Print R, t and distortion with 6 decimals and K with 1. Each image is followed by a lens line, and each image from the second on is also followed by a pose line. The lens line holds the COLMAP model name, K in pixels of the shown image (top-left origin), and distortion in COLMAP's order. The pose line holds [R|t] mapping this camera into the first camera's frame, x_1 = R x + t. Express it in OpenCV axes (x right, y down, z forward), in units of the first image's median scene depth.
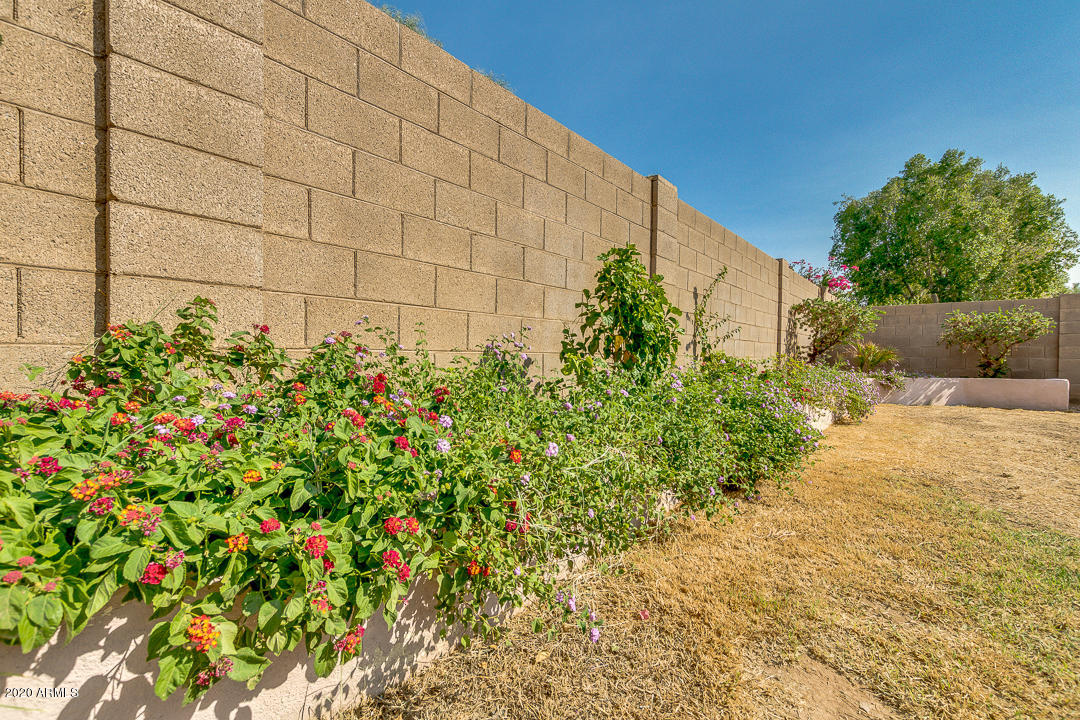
lens RADIAL K [[492.9, 0, 542.2], [0, 492.9, 365.3], [0, 0, 1]] dist [0.008441, -0.004502]
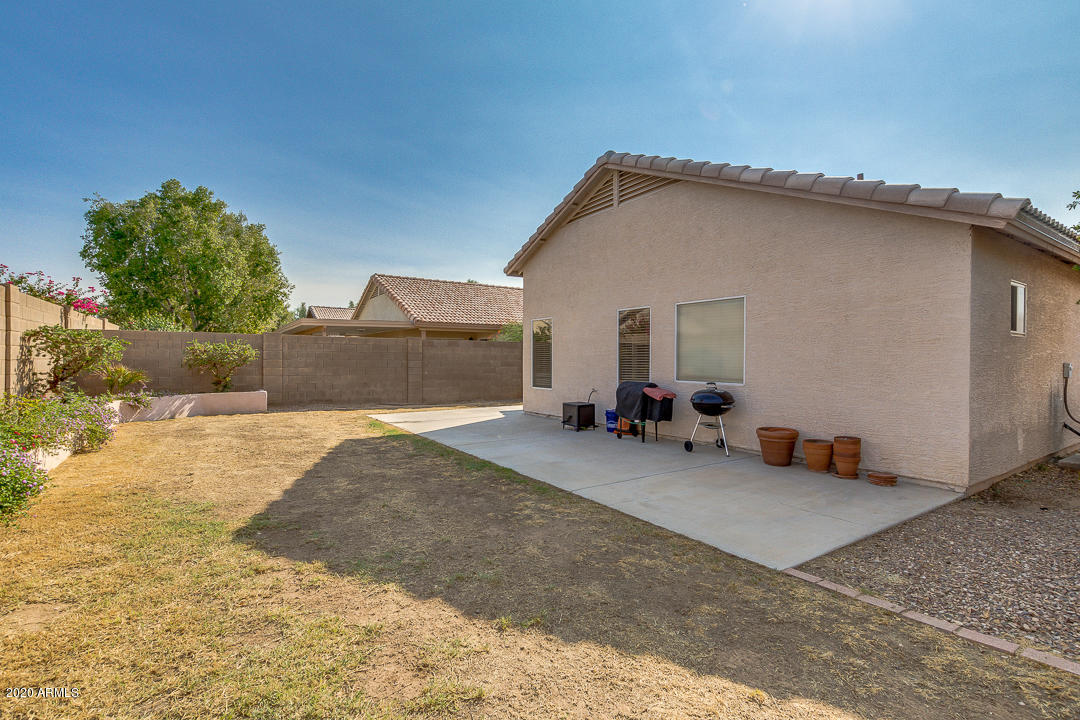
lens RADIAL K [[492.9, 0, 546.8], [0, 492.9, 368.1], [0, 0, 1]] dist [0.008441, -0.004502]
pose [[0.294251, -0.019861, 0.955522, -0.098558], [0.008082, 0.999800, 0.018293, -0.052357], [-0.955694, 0.002340, 0.294353, -0.214986]]
